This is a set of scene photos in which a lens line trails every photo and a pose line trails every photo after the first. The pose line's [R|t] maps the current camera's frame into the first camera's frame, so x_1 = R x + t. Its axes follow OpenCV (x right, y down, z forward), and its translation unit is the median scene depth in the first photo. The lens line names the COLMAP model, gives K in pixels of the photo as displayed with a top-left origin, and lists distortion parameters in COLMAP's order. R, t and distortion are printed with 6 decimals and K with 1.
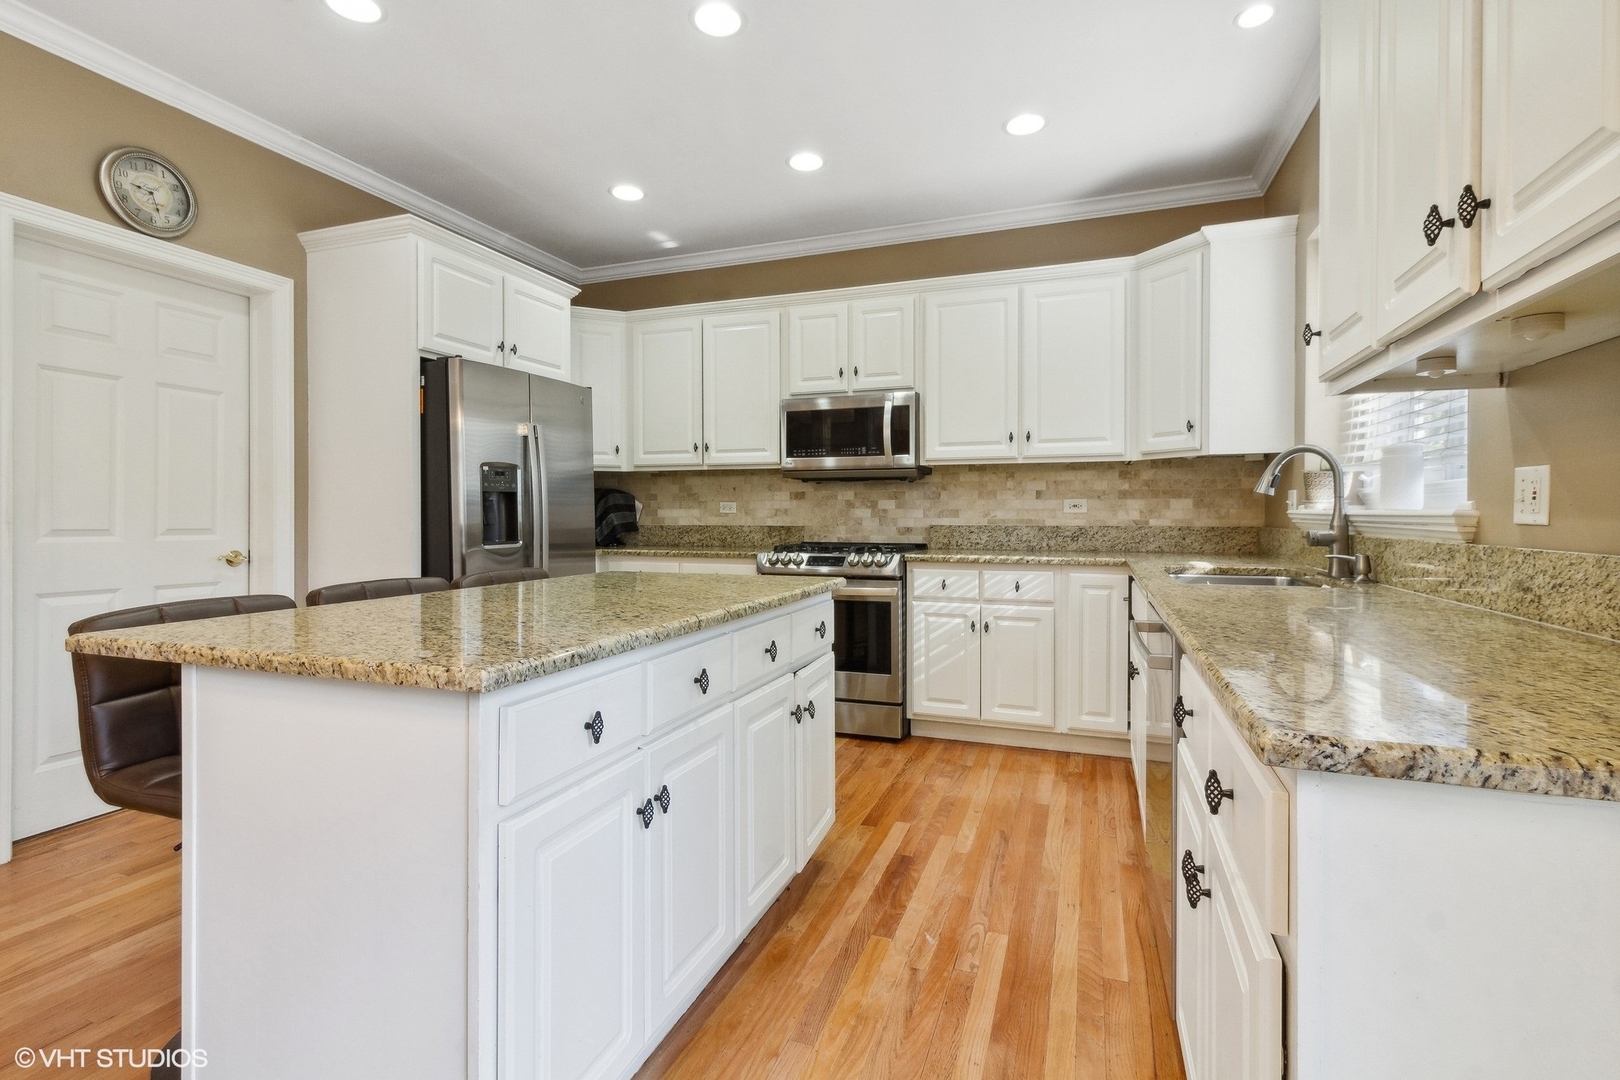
lens RADIAL K [[761.6, 0, 797.5], [0, 761.6, 511.8], [0, 0, 1]] dist [0.000369, 0.000297]
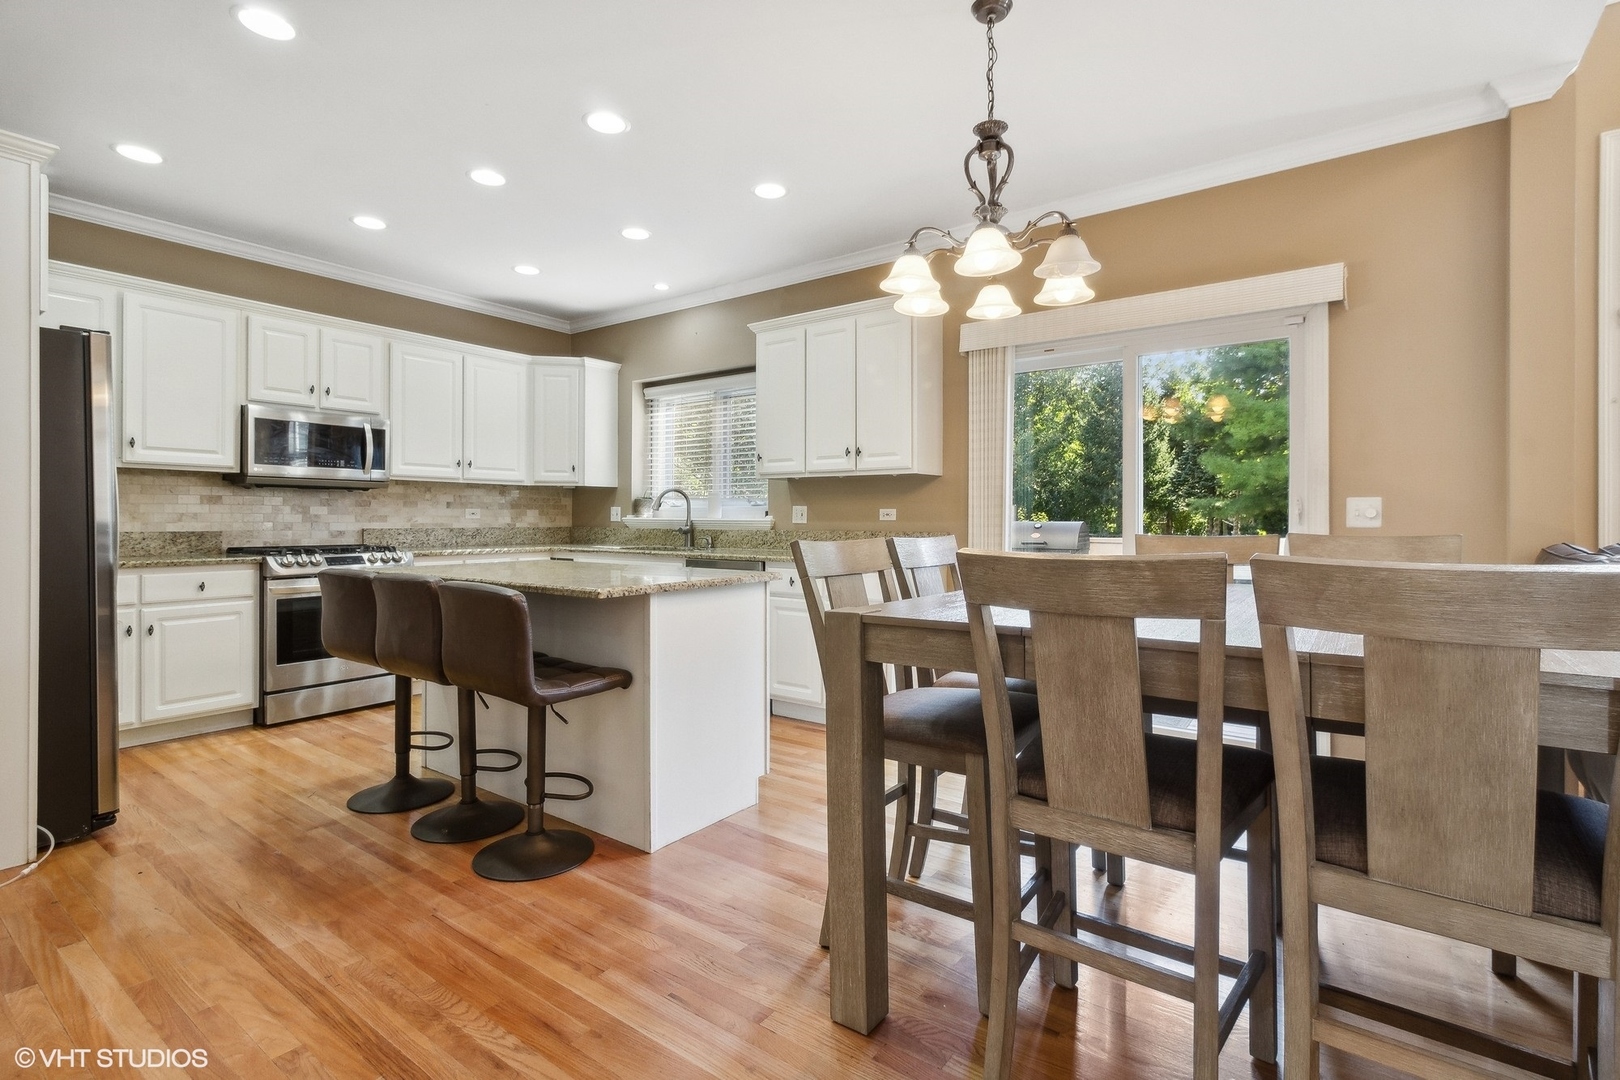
lens RADIAL K [[761.6, 0, 806.9], [0, 761.6, 532.2], [0, 0, 1]] dist [0.000369, 0.000297]
pose [[0.265084, -0.015952, 0.964093, -0.830529], [-0.006955, 0.999806, 0.018455, -0.003646], [-0.964200, -0.011597, 0.264921, 0.026660]]
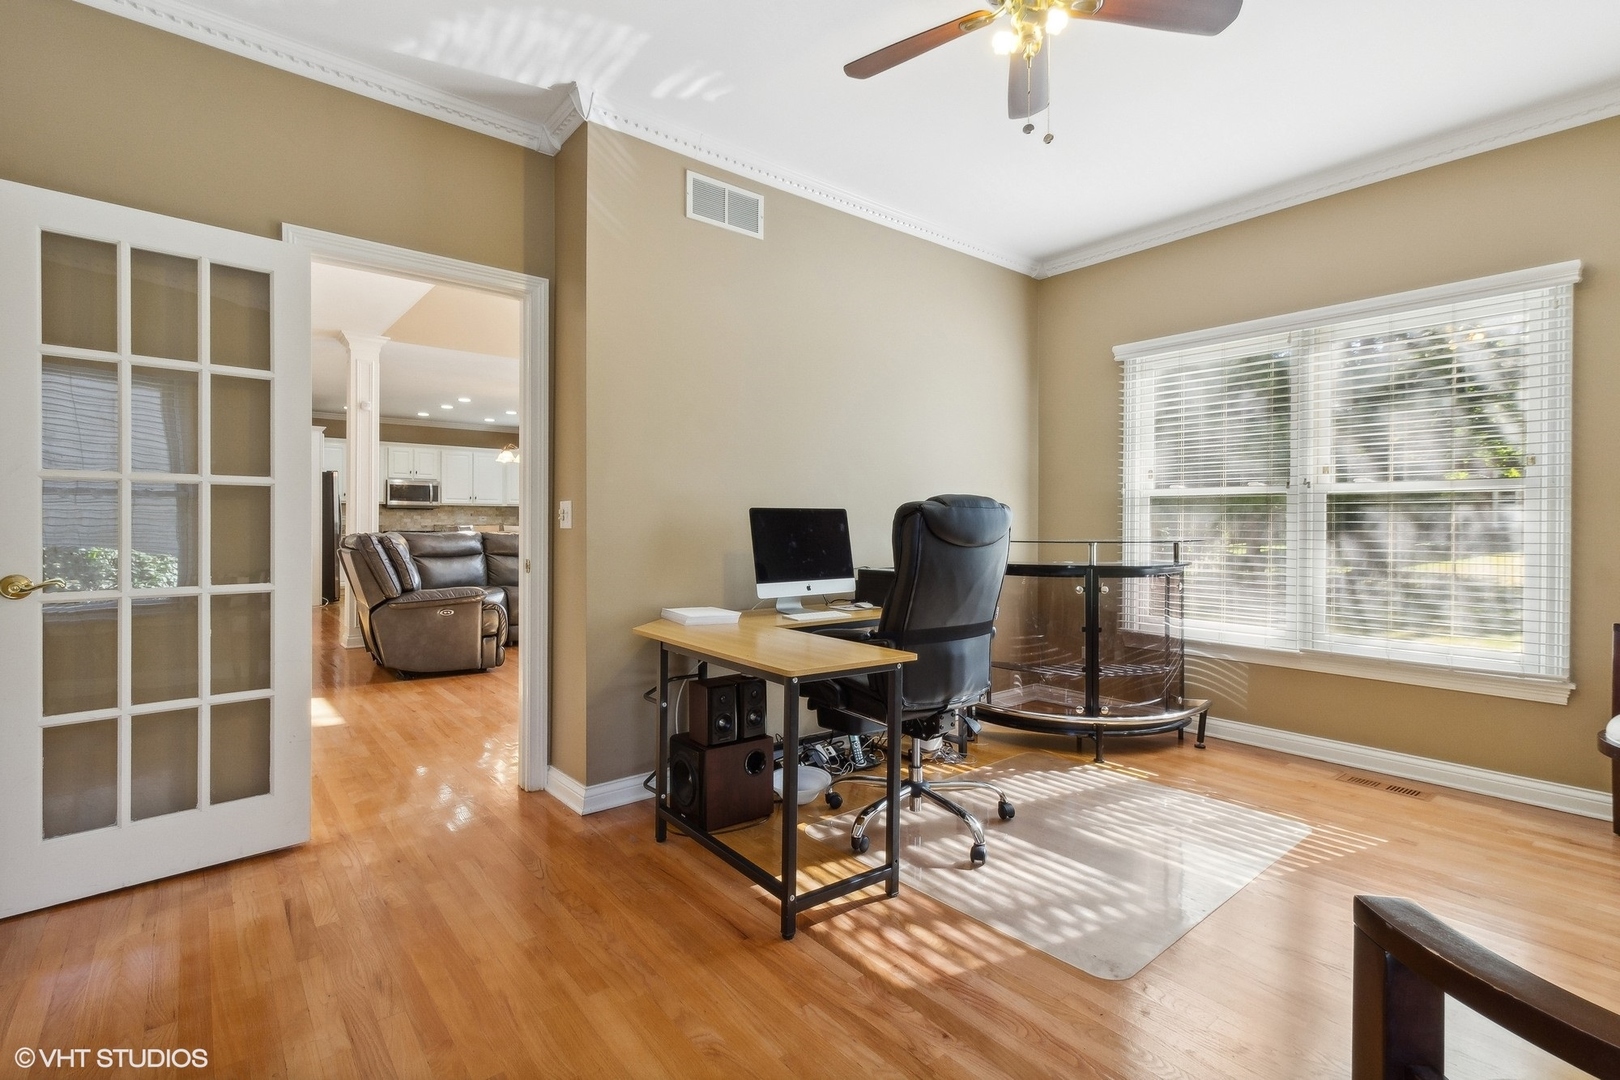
lens RADIAL K [[761.6, 0, 813.3], [0, 761.6, 533.0], [0, 0, 1]] dist [0.000369, 0.000297]
pose [[0.488585, -0.004471, 0.872505, -1.785304], [-0.005189, 0.999954, 0.008030, 0.019047], [-0.872501, -0.008451, 0.488540, -1.824635]]
